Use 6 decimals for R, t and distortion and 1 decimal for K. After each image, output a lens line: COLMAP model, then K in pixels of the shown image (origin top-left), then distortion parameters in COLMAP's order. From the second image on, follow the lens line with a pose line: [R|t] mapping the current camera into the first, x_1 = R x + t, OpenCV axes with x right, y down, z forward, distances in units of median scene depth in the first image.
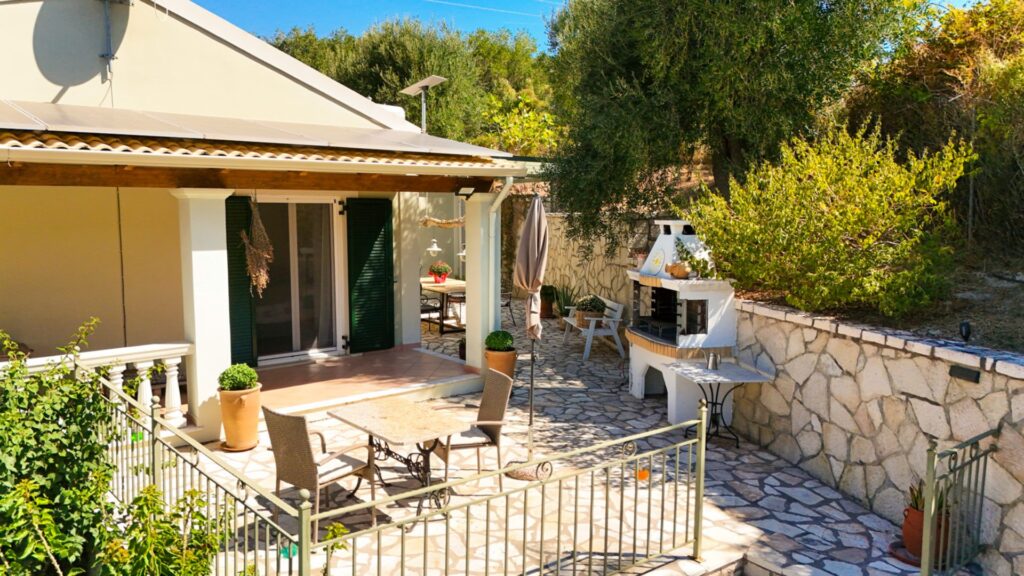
lens RADIAL K [[751.1, 0, 514.1], [0, 751.1, 292.0], [0, 0, 1]] dist [0.094978, -0.000685]
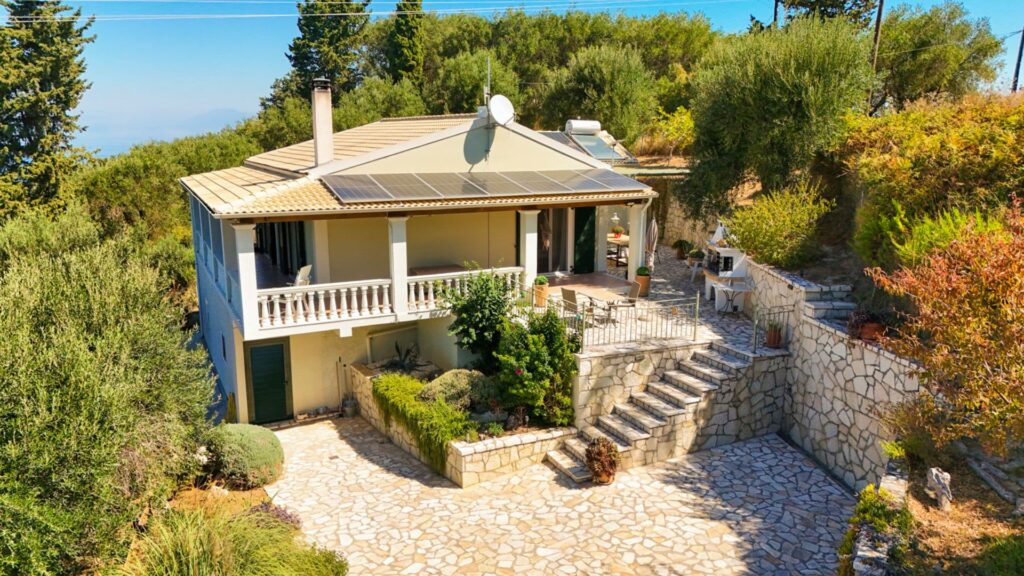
lens RADIAL K [[751.1, 0, 514.1], [0, 751.1, 292.0], [0, 0, 1]] dist [0.094978, -0.000685]
pose [[0.971916, 0.047216, -0.230542, 0.124571], [-0.025471, 0.995016, 0.096405, -0.077462], [0.233945, -0.087825, 0.968275, -1.233347]]
